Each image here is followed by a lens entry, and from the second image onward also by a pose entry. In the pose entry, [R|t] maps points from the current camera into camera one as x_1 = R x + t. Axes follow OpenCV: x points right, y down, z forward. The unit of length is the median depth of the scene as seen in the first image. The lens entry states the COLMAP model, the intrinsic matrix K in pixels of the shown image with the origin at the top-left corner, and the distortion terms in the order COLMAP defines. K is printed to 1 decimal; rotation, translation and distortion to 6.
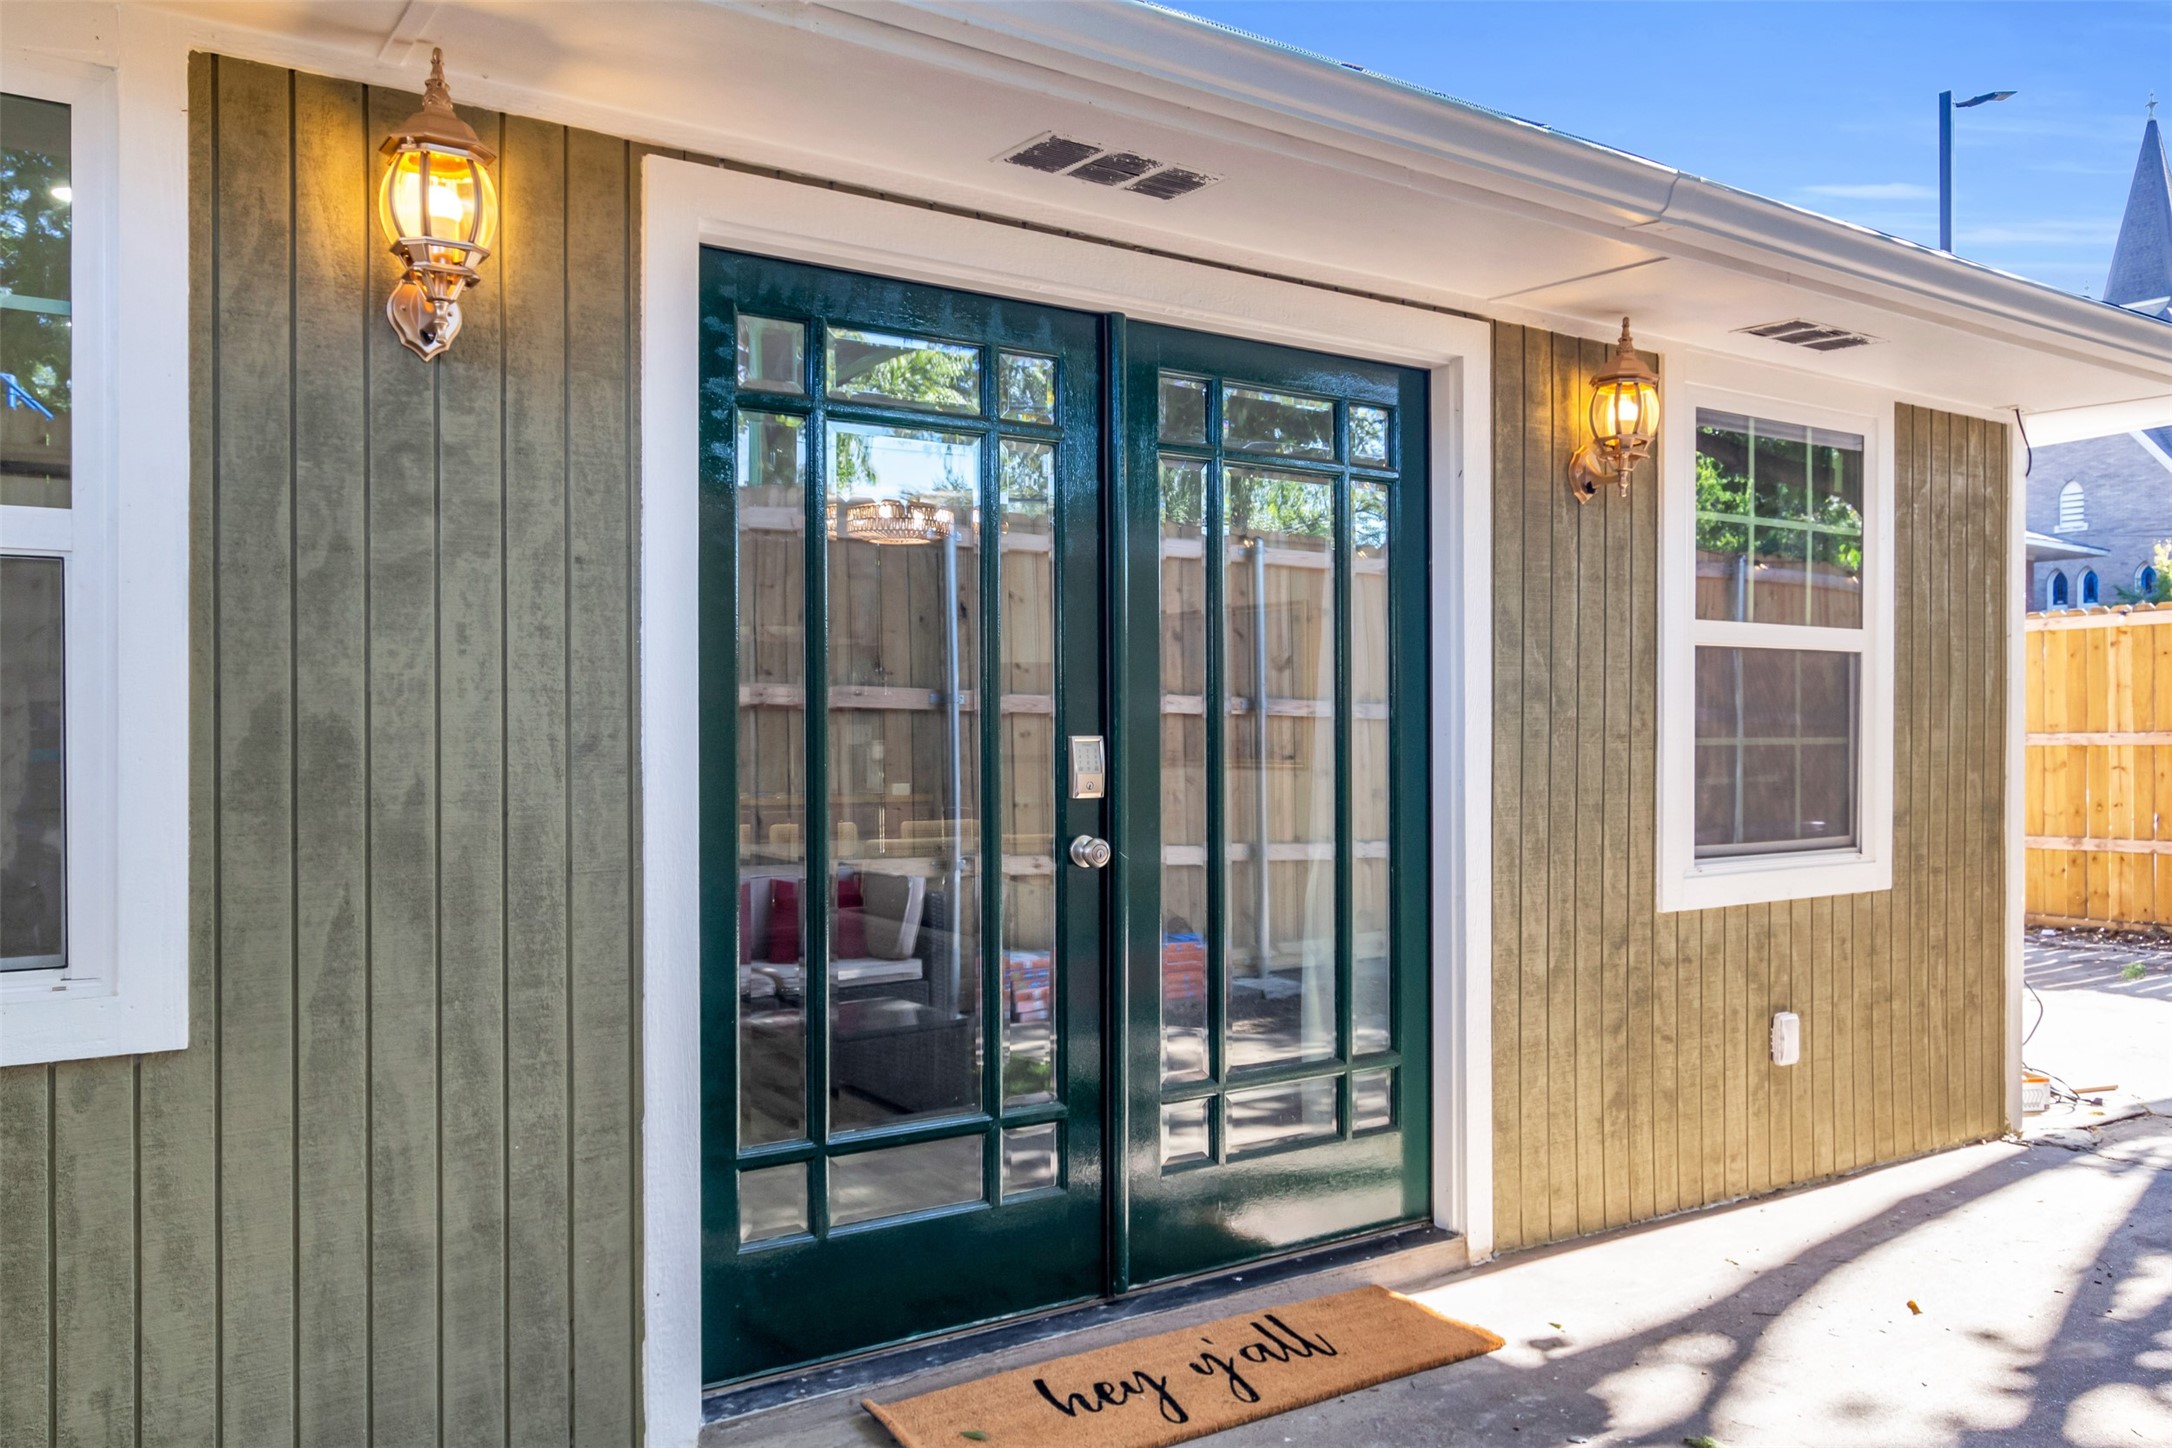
lens RADIAL K [[1541.0, 0, 1086.0], [0, 1541.0, 724.0], [0, 0, 1]] dist [0.017543, -0.020433]
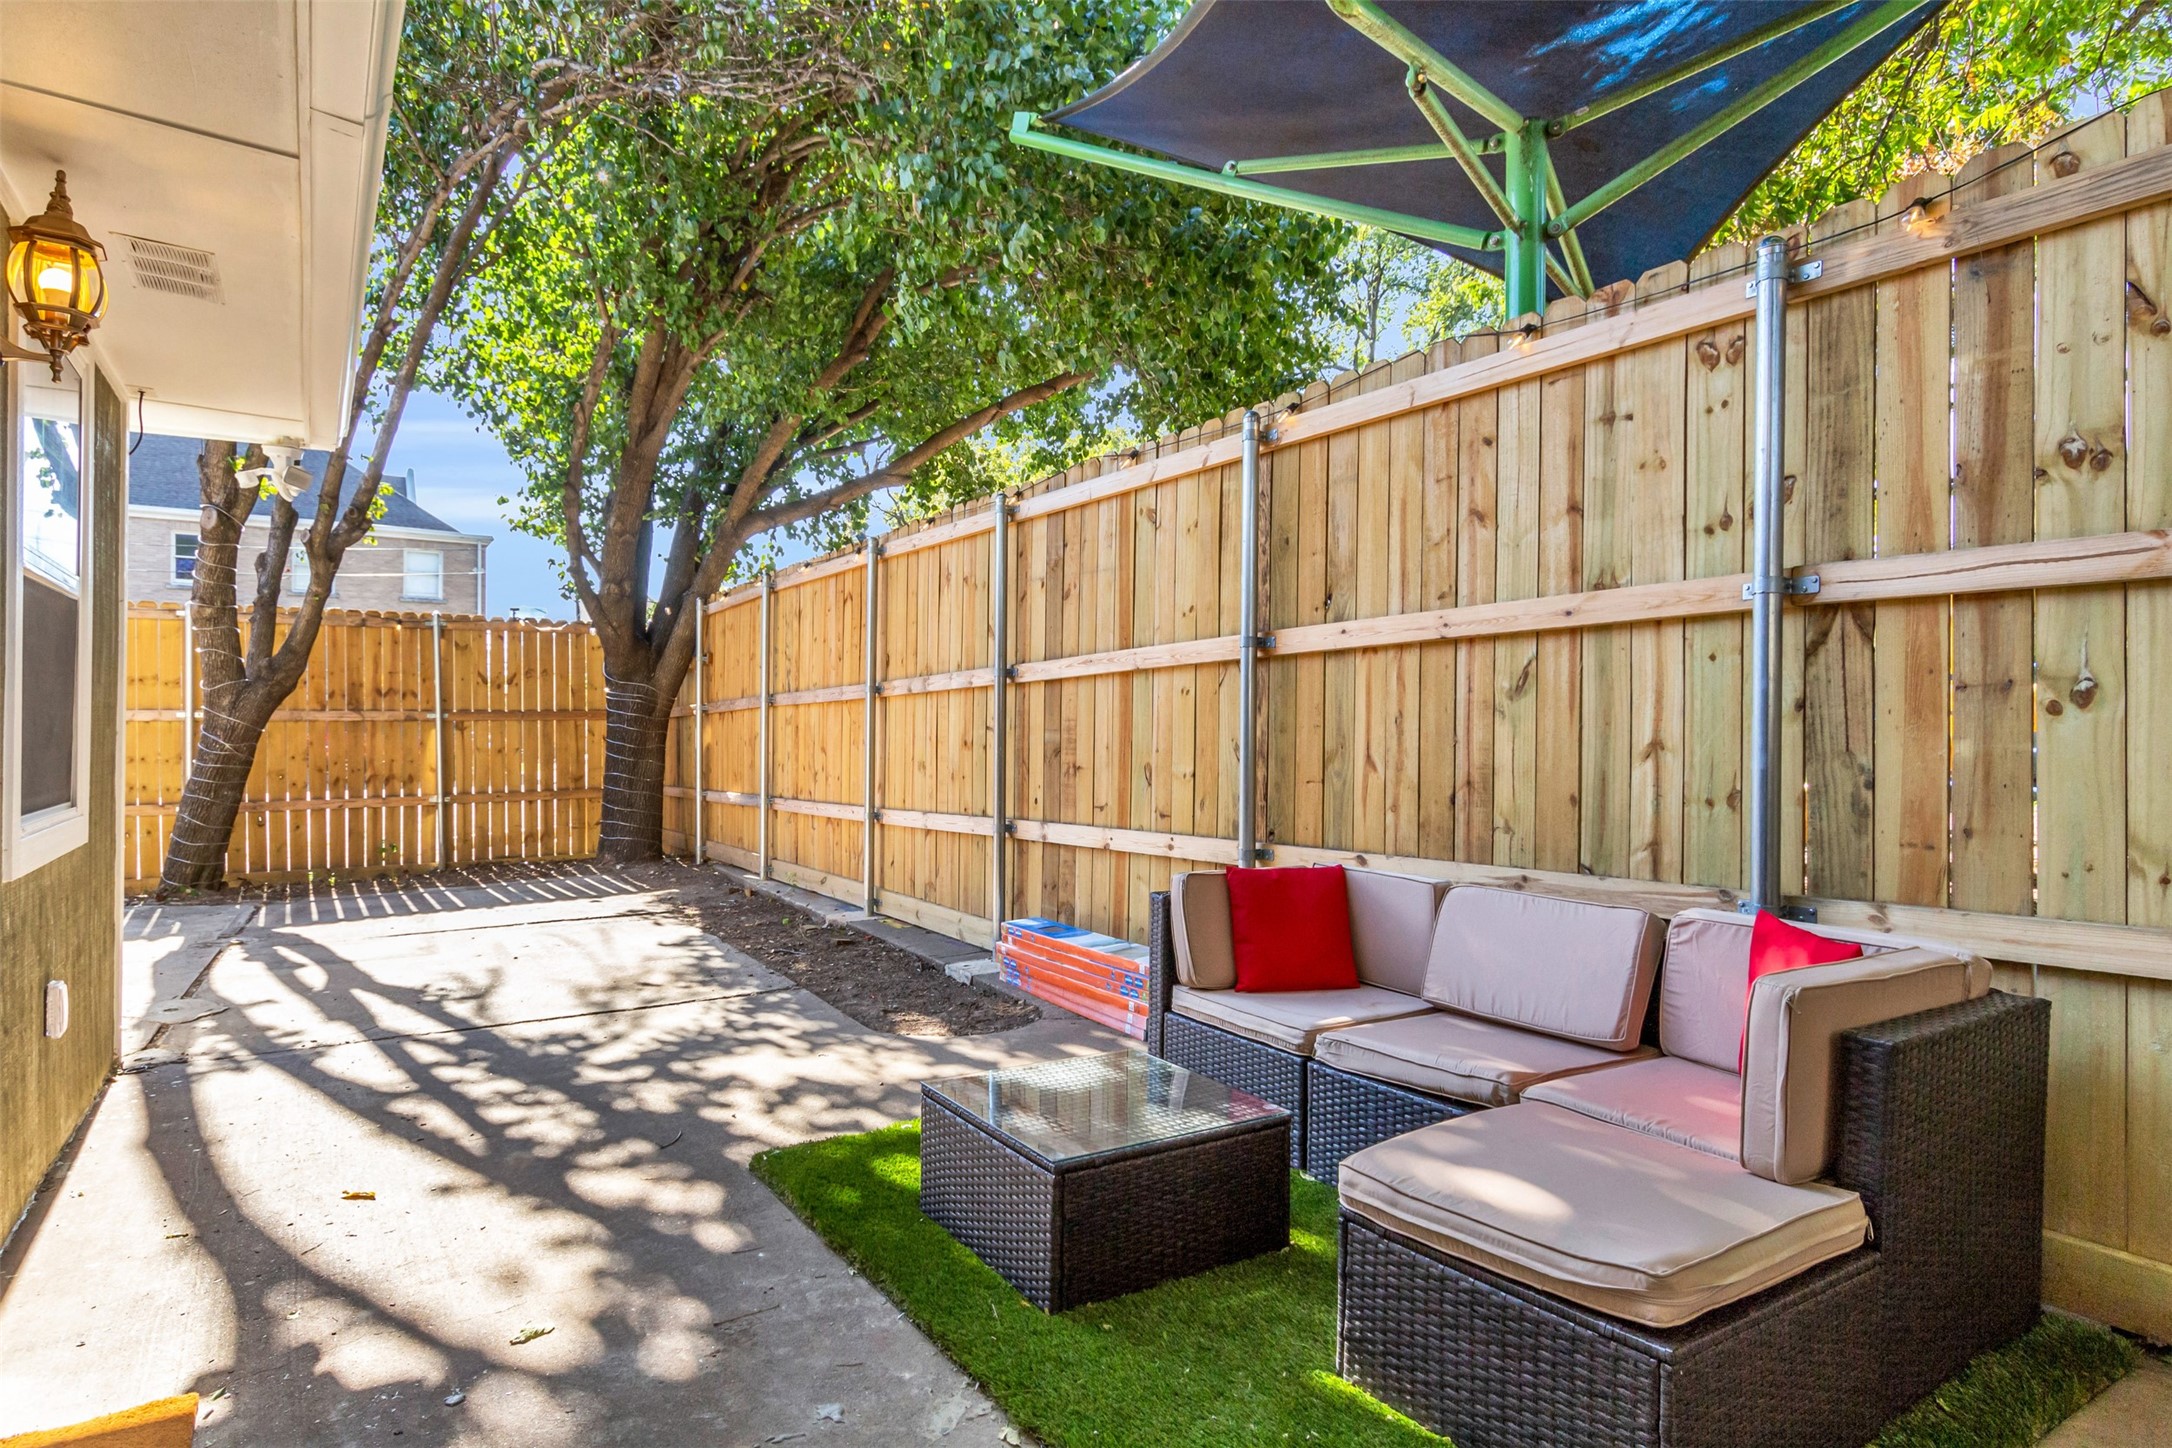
lens RADIAL K [[1174.9, 0, 1086.0], [0, 1174.9, 724.0], [0, 0, 1]] dist [0.001622, -0.041722]
pose [[-0.009593, 0.008687, 0.999916, -0.322142], [-0.009170, 0.999919, -0.008775, 0.047933], [-0.999912, -0.009253, -0.009513, 0.550719]]
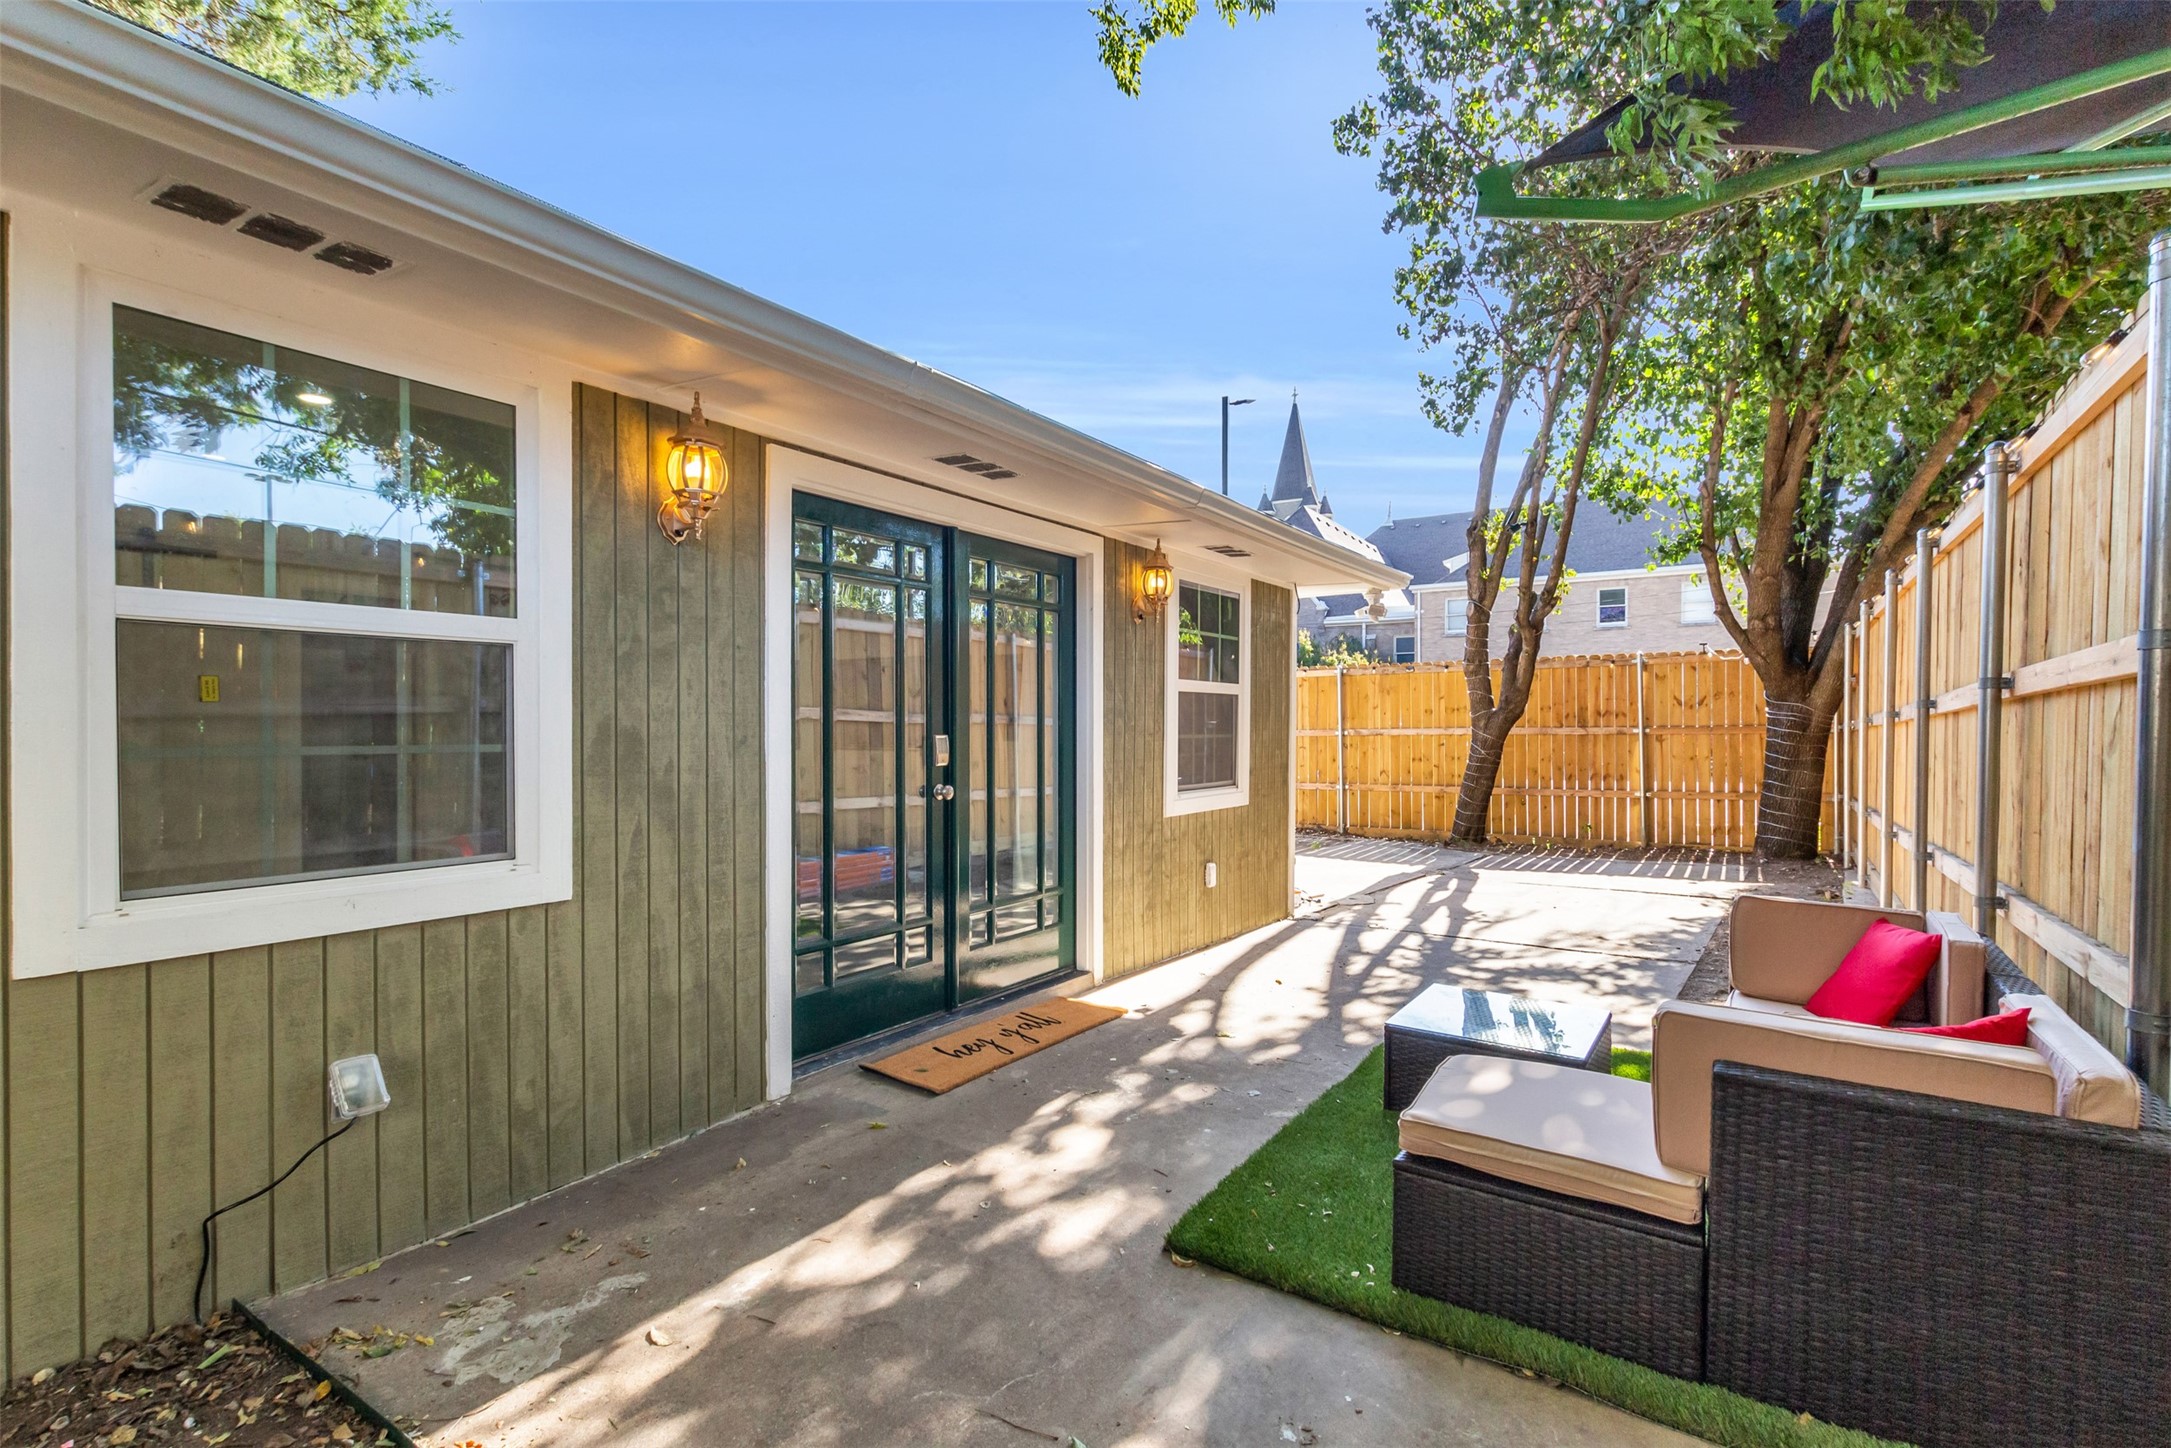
lens RADIAL K [[992.0, 0, 1085.5], [0, 992.0, 724.0], [0, 0, 1]] dist [-0.000014, 0.000093]
pose [[0.921678, 0.004239, 0.387934, -0.333212], [-0.005595, 0.999982, 0.002366, -0.011117], [-0.387917, -0.004352, 0.921684, -0.275716]]
